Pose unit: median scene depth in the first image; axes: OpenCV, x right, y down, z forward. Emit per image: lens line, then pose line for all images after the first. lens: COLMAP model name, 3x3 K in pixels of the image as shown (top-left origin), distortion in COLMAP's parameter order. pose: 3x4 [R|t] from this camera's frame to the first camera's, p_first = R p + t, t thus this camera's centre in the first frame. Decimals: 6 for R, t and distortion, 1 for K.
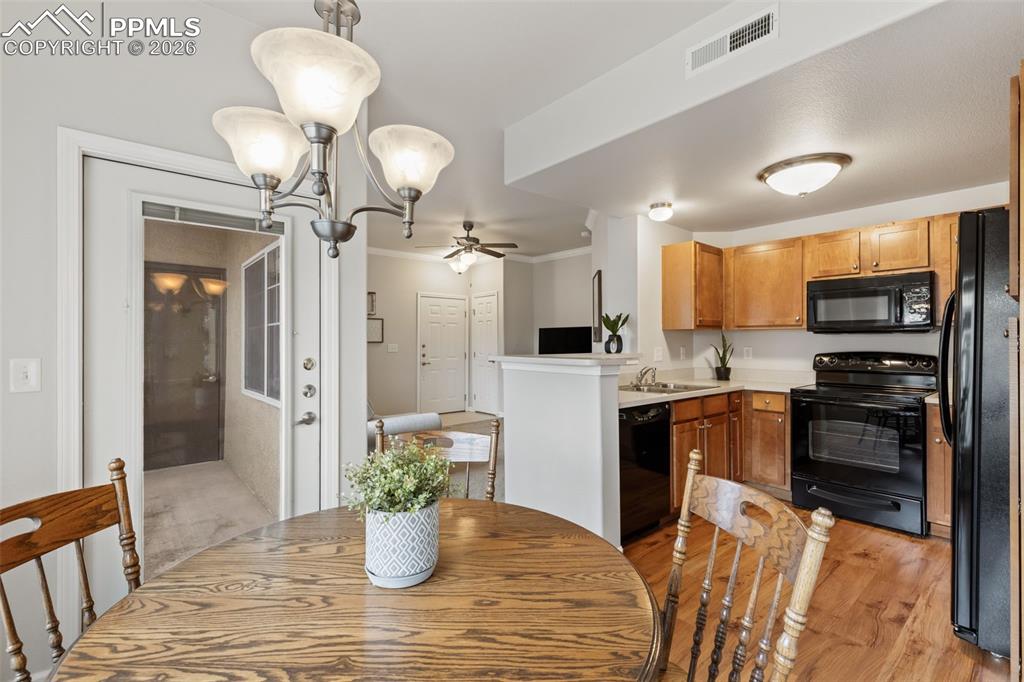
lens RADIAL K [[457.9, 0, 511.8], [0, 457.9, 336.3], [0, 0, 1]] dist [0.003170, 0.000158]
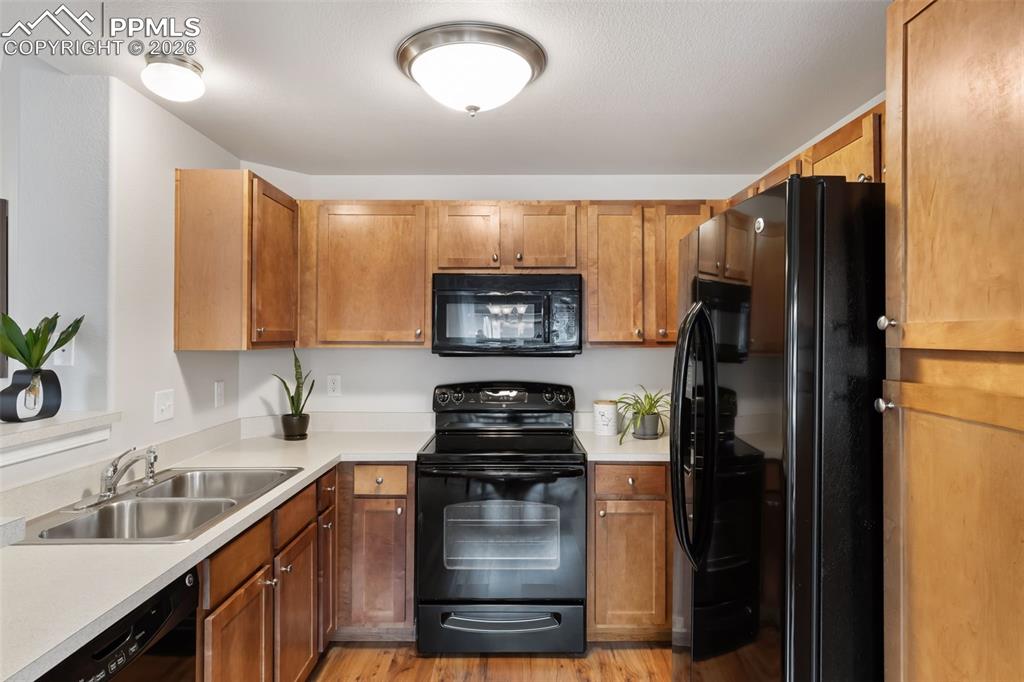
lens RADIAL K [[564.9, 0, 512.0], [0, 564.9, 331.4], [0, 0, 1]] dist [0.007013, 0.001070]
pose [[0.651652, 0.008744, 0.758468, 0.127502], [-0.011134, 0.999936, -0.001962, -0.039244], [-0.758436, -0.007166, 0.651708, 0.403717]]
